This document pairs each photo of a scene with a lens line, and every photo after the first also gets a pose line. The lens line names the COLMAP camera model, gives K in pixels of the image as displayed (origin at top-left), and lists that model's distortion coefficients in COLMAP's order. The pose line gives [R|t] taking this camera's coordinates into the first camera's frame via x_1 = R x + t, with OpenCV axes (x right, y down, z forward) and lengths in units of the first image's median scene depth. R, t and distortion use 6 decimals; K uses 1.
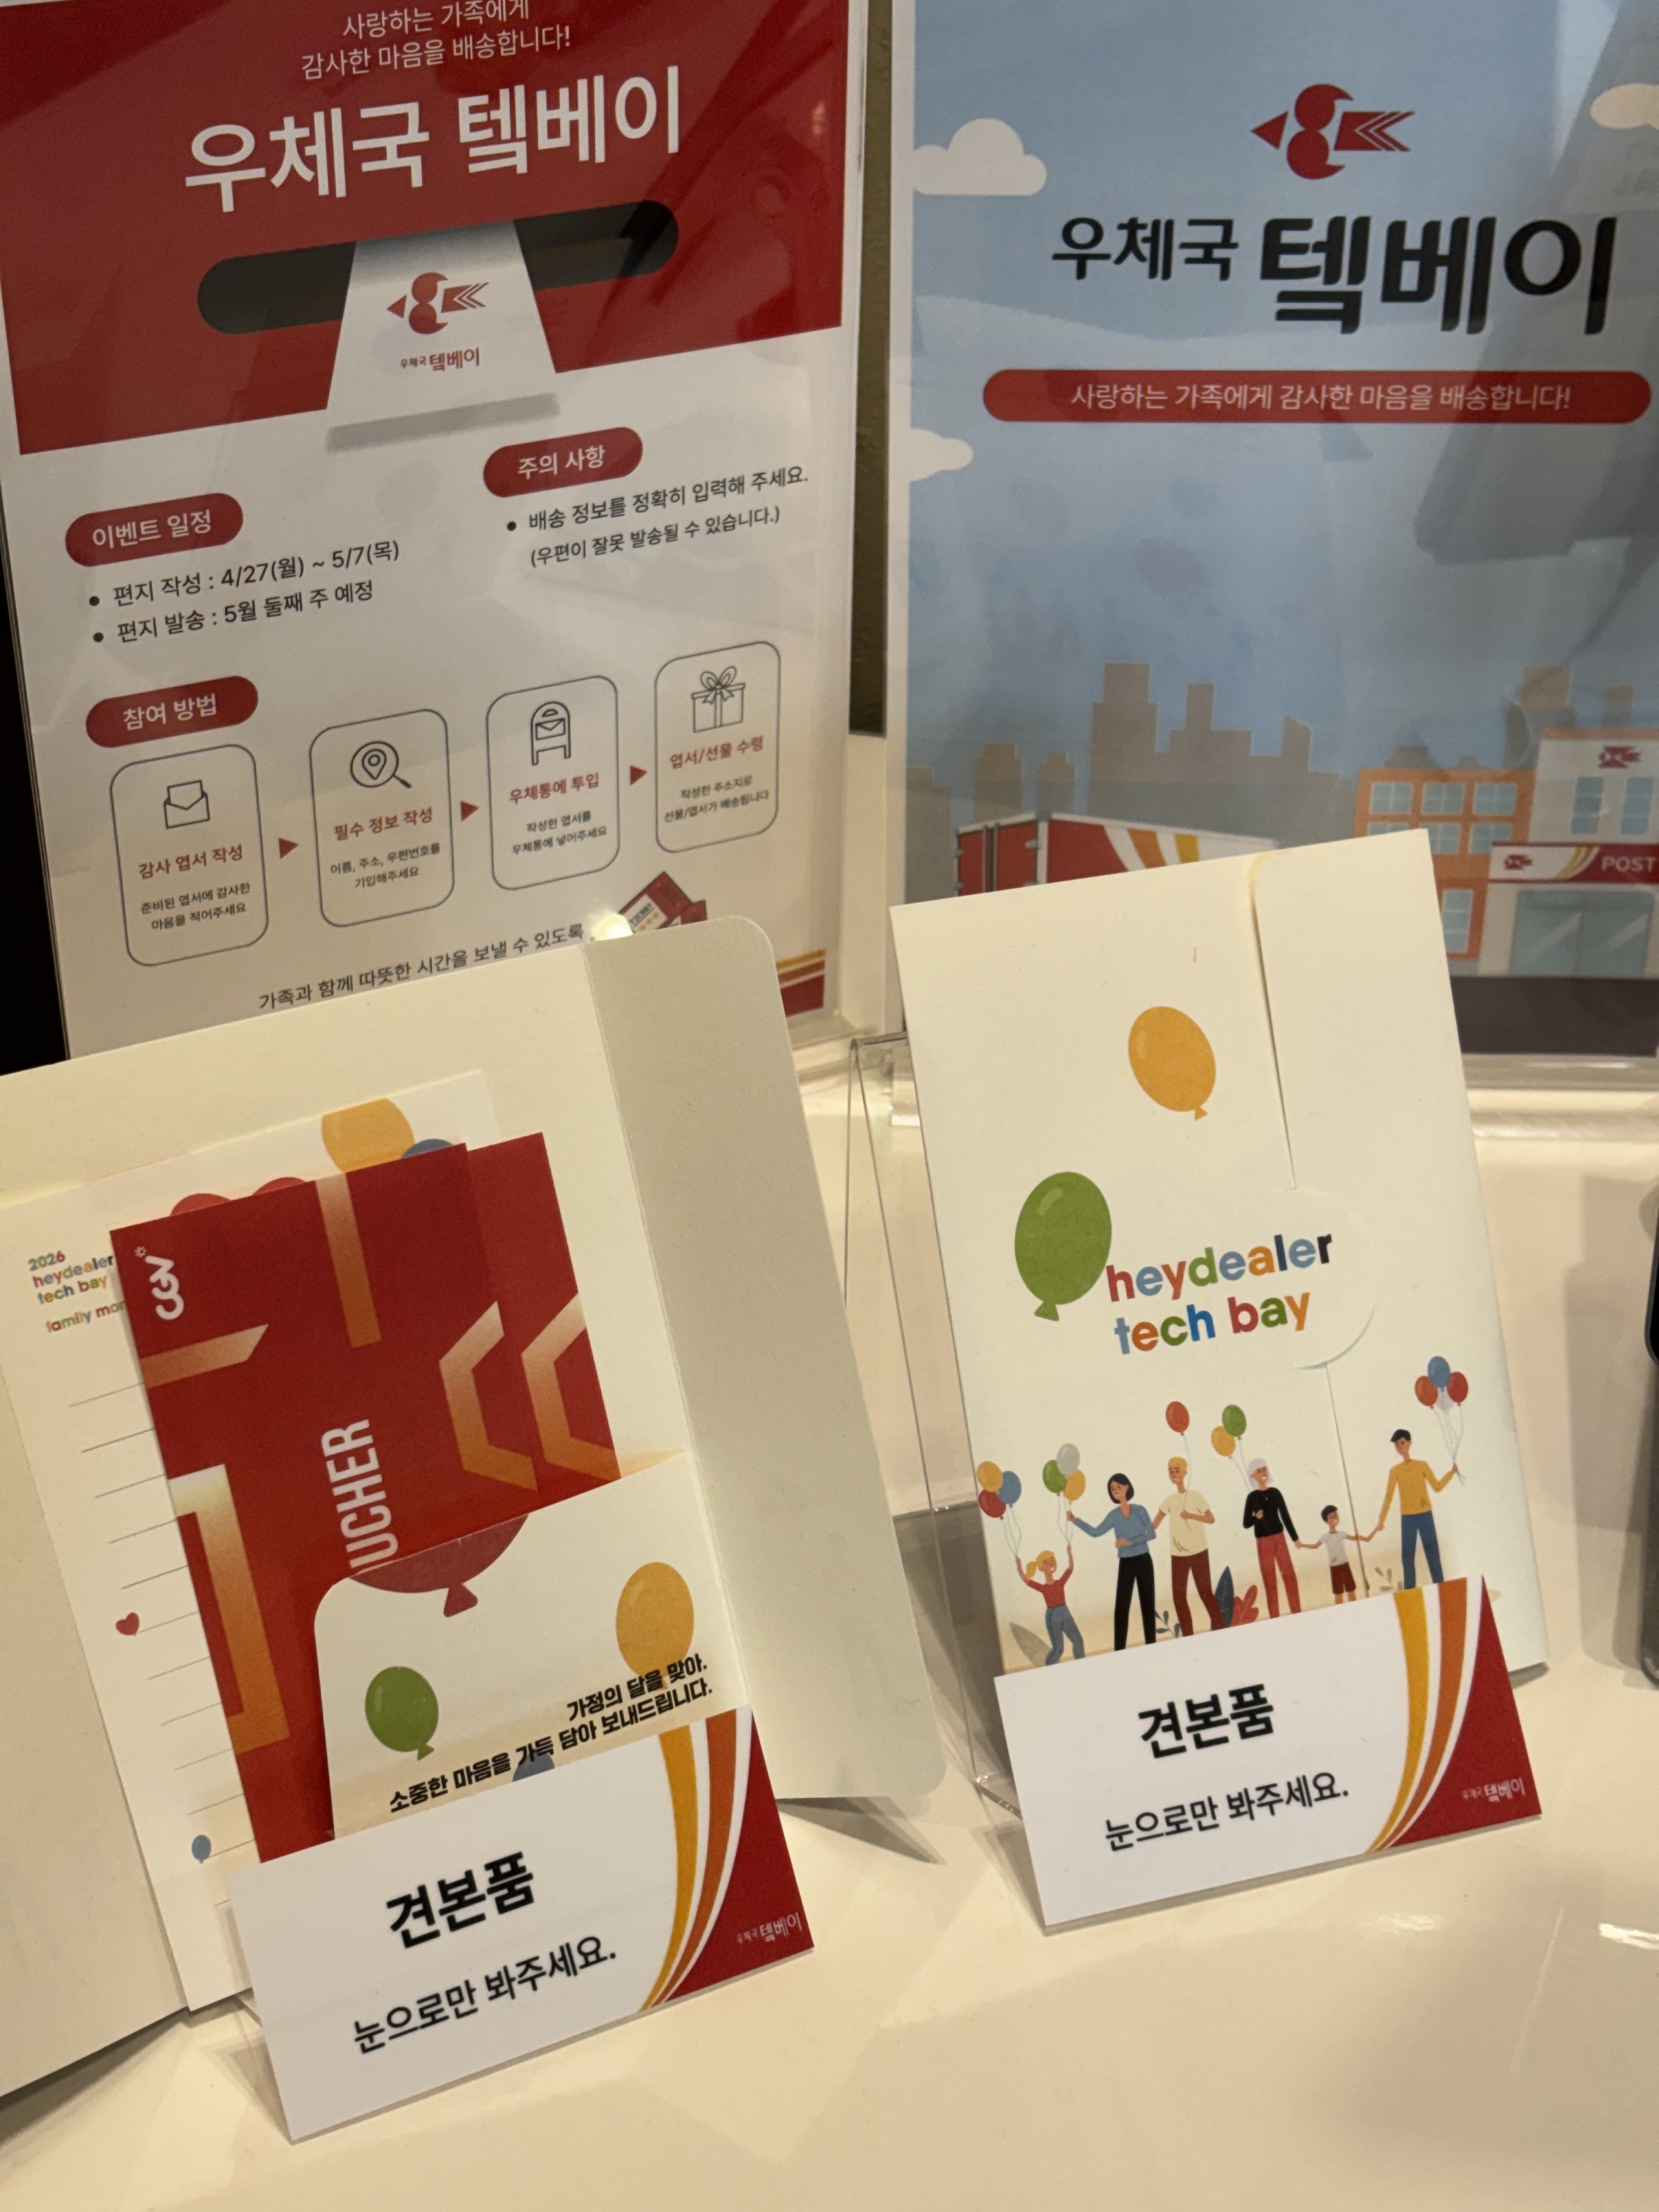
lens RADIAL K [[3335.8, 0, 763.4], [0, 3335.8, 1108.9], [0, 0, 1]] dist [0.221562, -0.845332]
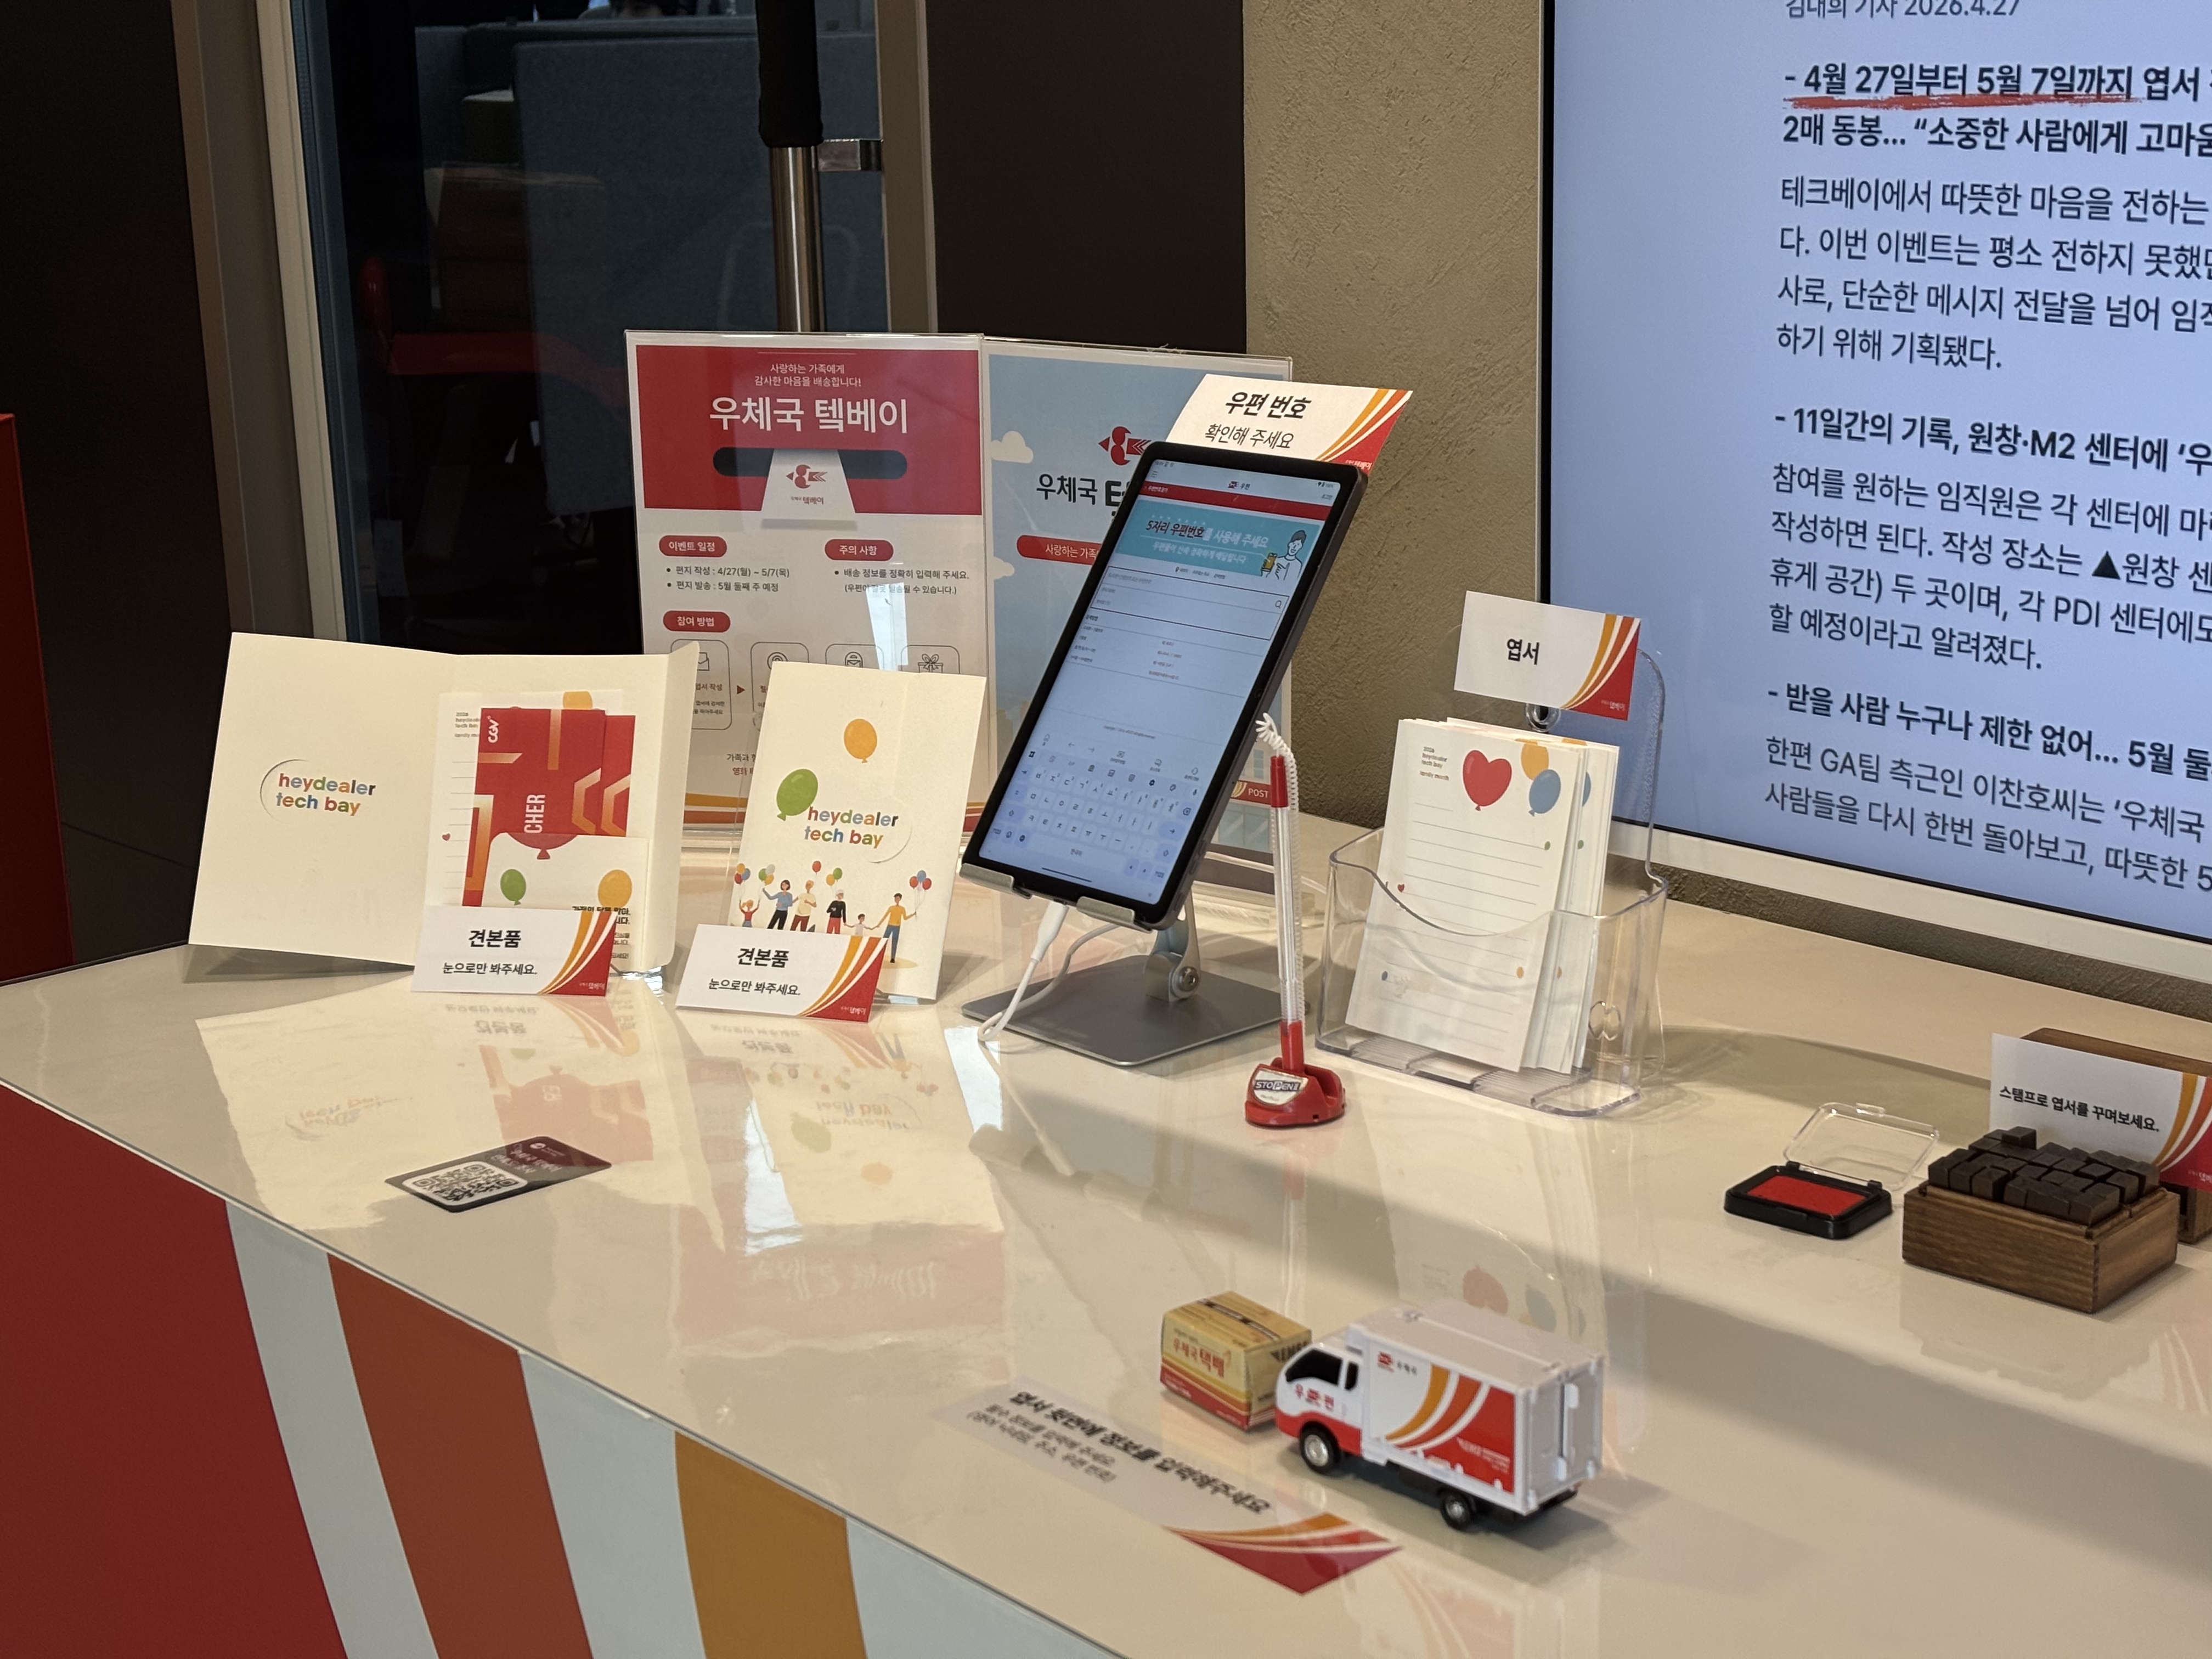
lens RADIAL K [[3335.8, 0, 1109.4], [0, 3335.8, 919.0], [0, 0, 1]] dist [0.221562, -0.845332]
pose [[0.825479, 0.149114, -0.544381, 1.543651], [-0.289102, 0.940053, -0.180889, 0.476804], [0.484773, 0.306701, 0.819103, -0.887400]]
